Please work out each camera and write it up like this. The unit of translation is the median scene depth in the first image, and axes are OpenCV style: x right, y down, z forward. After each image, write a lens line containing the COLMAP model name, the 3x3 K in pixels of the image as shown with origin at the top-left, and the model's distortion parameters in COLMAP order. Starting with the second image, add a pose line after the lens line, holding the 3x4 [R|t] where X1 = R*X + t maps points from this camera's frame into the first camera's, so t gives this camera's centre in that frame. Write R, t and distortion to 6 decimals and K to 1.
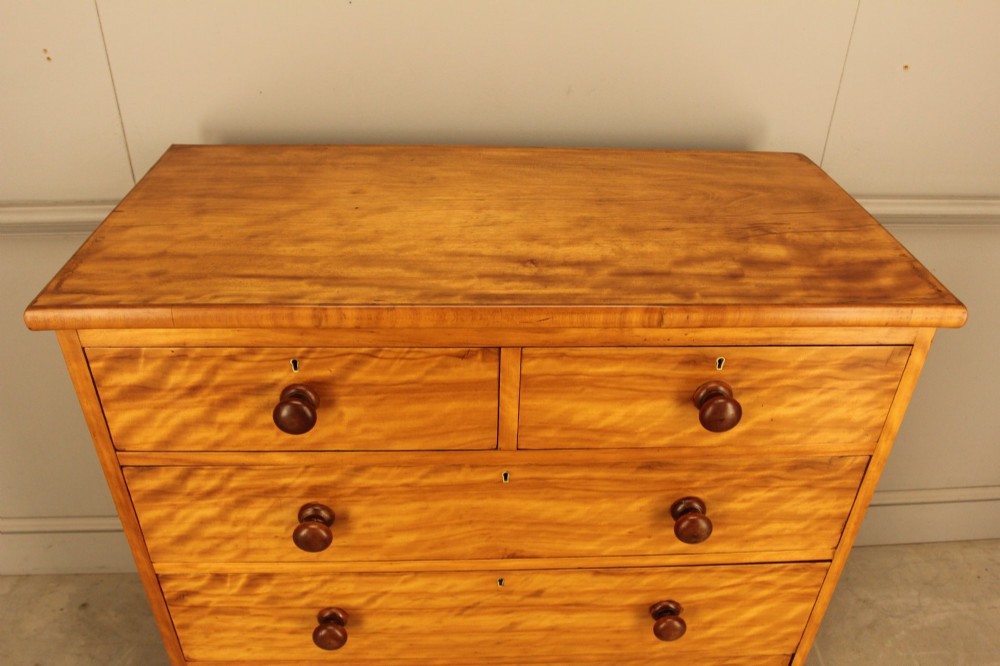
lens RADIAL K [[758.0, 0, 498.9], [0, 758.0, 326.1], [0, 0, 1]] dist [-0.079017, 0.035208]
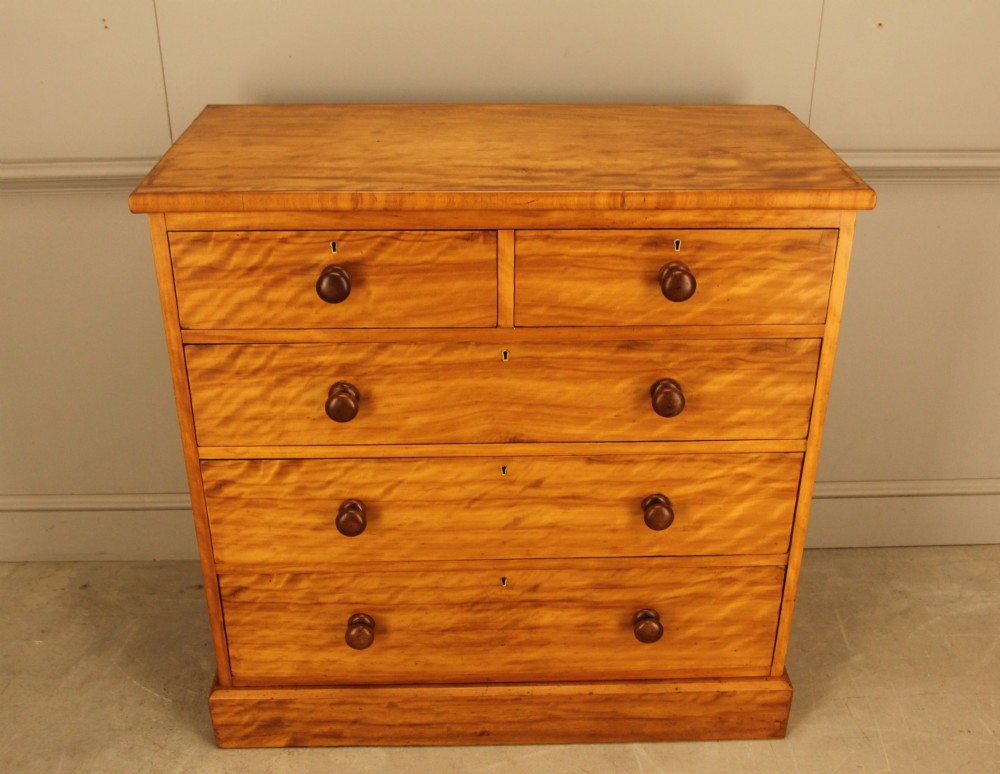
lens RADIAL K [[1052.0, 0, 497.3], [0, 1052.0, 375.2], [0, 0, 1]] dist [-0.056015, 0.000000]
pose [[0.999571, -0.012039, -0.026687, 0.039345], [0.009738, 0.996356, -0.084736, 0.364084], [0.027610, 0.084440, 0.996046, -0.626009]]
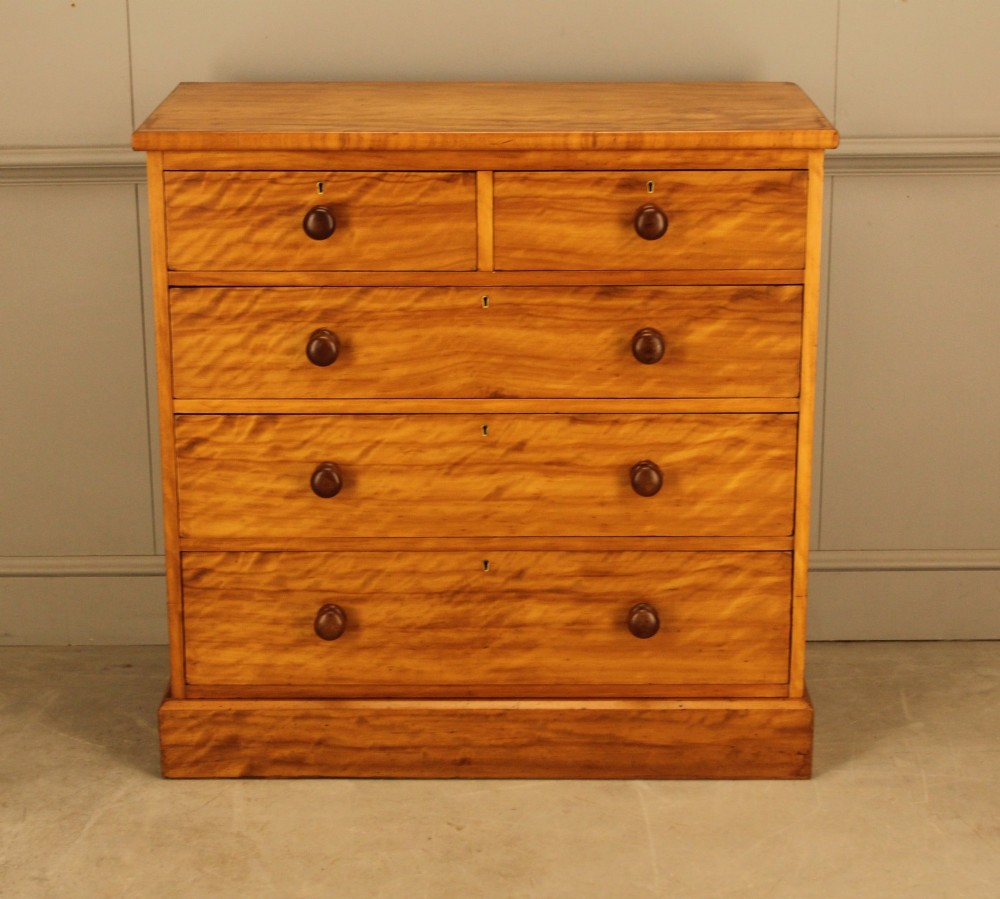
lens RADIAL K [[2111.5, 0, 446.5], [0, 2111.5, 444.9], [0, 0, 1]] dist [-0.016423, 0.000000]
pose [[0.997232, -0.012904, -0.073223, 0.185786], [-0.006460, 0.966063, -0.258227, 1.257664], [0.074070, 0.257985, 0.963305, -2.116739]]
